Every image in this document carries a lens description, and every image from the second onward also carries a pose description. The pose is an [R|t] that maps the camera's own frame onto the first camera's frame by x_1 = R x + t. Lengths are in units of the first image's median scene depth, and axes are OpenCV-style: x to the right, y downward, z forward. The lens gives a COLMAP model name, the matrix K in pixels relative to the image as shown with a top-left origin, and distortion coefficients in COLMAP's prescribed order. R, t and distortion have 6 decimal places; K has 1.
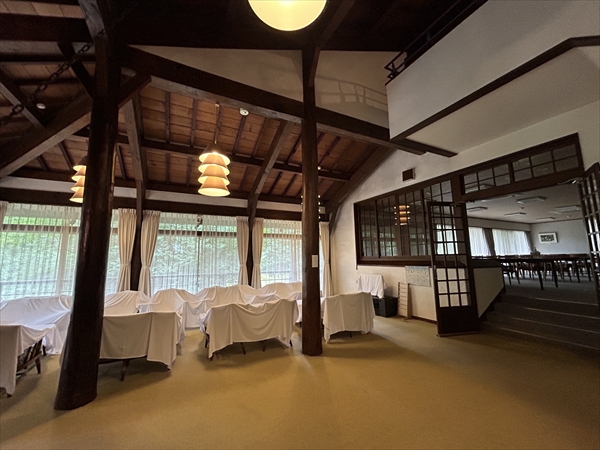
lens RADIAL K [[242.1, 0, 300.0], [0, 242.1, 225.0], [0, 0, 1]] dist [-0.001582, 0.000613]
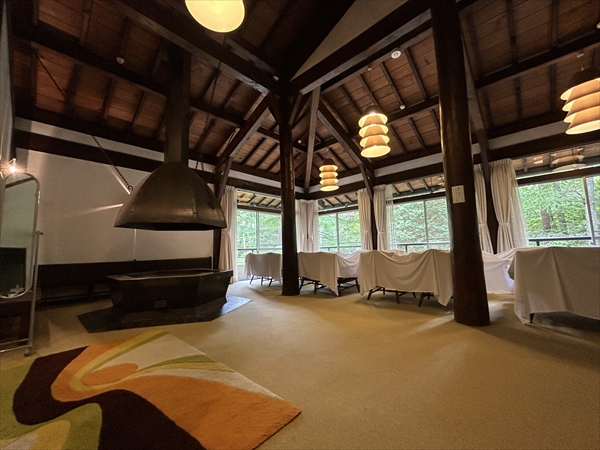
lens RADIAL K [[242.1, 0, 300.0], [0, 242.1, 225.0], [0, 0, 1]] dist [-0.001582, 0.000613]
pose [[0.339630, -0.094200, -0.935830, 0.466866], [0.148273, 0.987893, -0.045629, 0.170995], [0.928798, -0.123262, 0.349485, 0.274872]]
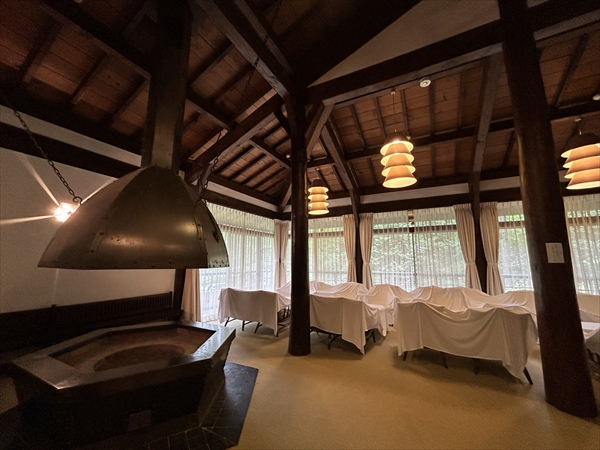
lens RADIAL K [[242.1, 0, 300.0], [0, 242.1, 225.0], [0, 0, 1]] dist [-0.001582, 0.000613]
pose [[0.574698, -0.109101, -0.811060, 0.164444], [0.099429, 0.993040, -0.063127, 0.048036], [0.812303, -0.044364, 0.581546, 0.121306]]
